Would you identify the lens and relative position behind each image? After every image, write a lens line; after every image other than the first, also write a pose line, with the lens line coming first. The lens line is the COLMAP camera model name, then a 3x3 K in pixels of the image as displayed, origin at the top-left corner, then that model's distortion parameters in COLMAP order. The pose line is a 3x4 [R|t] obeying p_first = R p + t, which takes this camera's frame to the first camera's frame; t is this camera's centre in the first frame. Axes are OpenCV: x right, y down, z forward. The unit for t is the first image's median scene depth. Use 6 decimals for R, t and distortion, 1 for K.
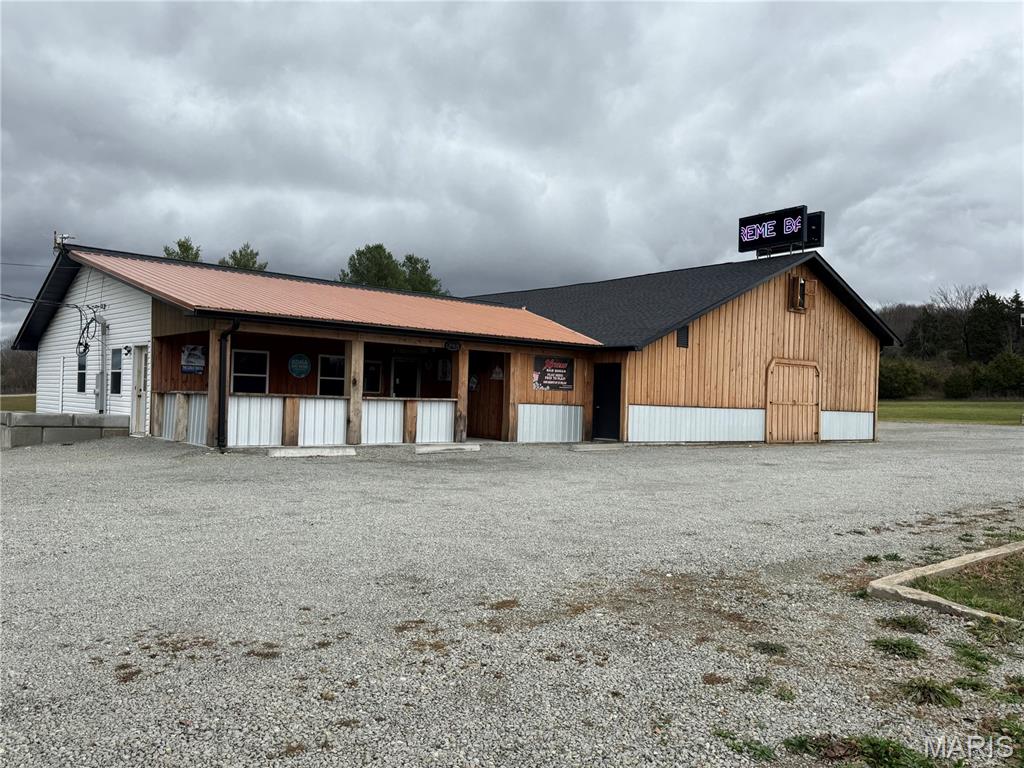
lens RADIAL K [[826.9, 0, 510.6], [0, 826.9, 390.4], [0, 0, 1]] dist [0.091245, -0.002628]
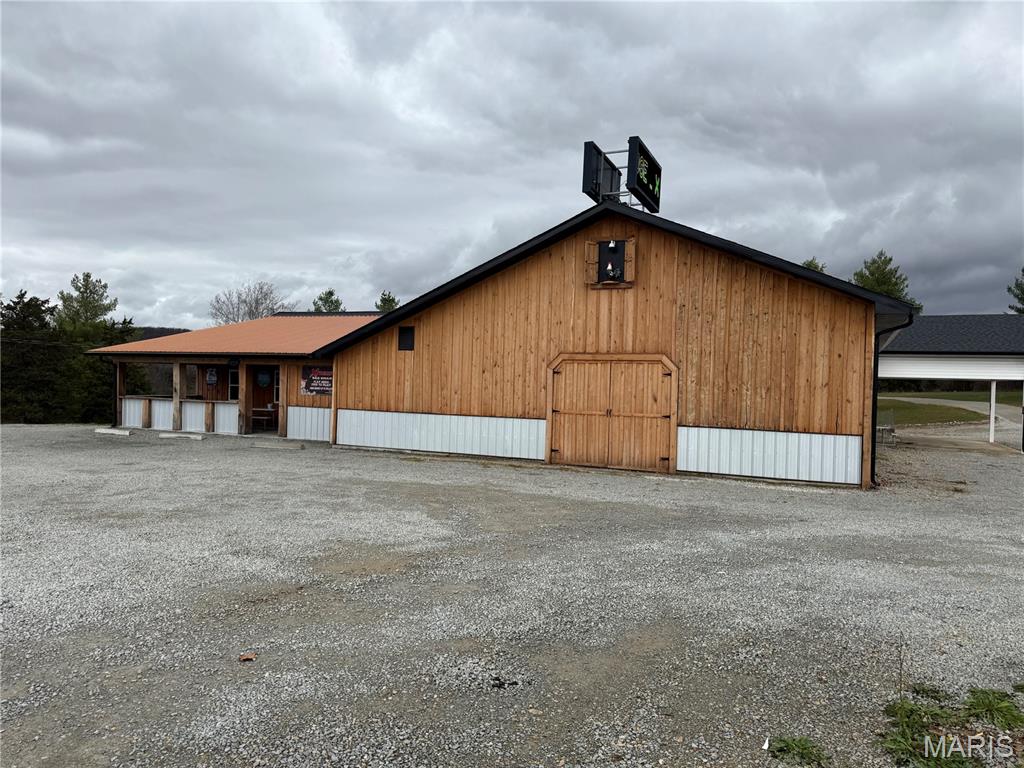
lens RADIAL K [[806.8, 0, 513.3], [0, 806.8, 385.2], [0, 0, 1]] dist [0.009587, 0.002151]
pose [[0.403592, -0.018159, -0.914759, 1.112582], [-0.007345, 0.999707, -0.023085, 0.009098], [0.914910, 0.016036, 0.403340, 0.748219]]
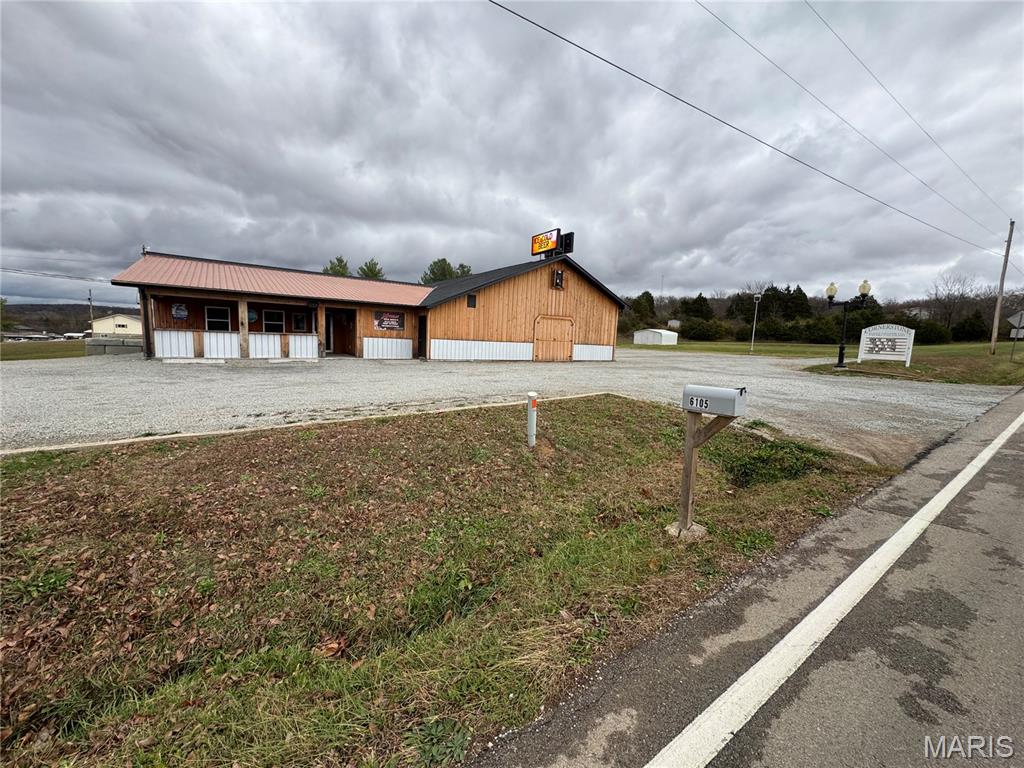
lens RADIAL K [[409.8, 0, 511.6], [0, 409.8, 384.7], [0, 0, 1]] dist [-0.004137, 0.000530]
pose [[0.996818, 0.020223, -0.077099, 0.370780], [-0.010780, 0.992596, 0.120983, 0.006375], [0.078975, -0.119767, 0.989656, 0.103441]]
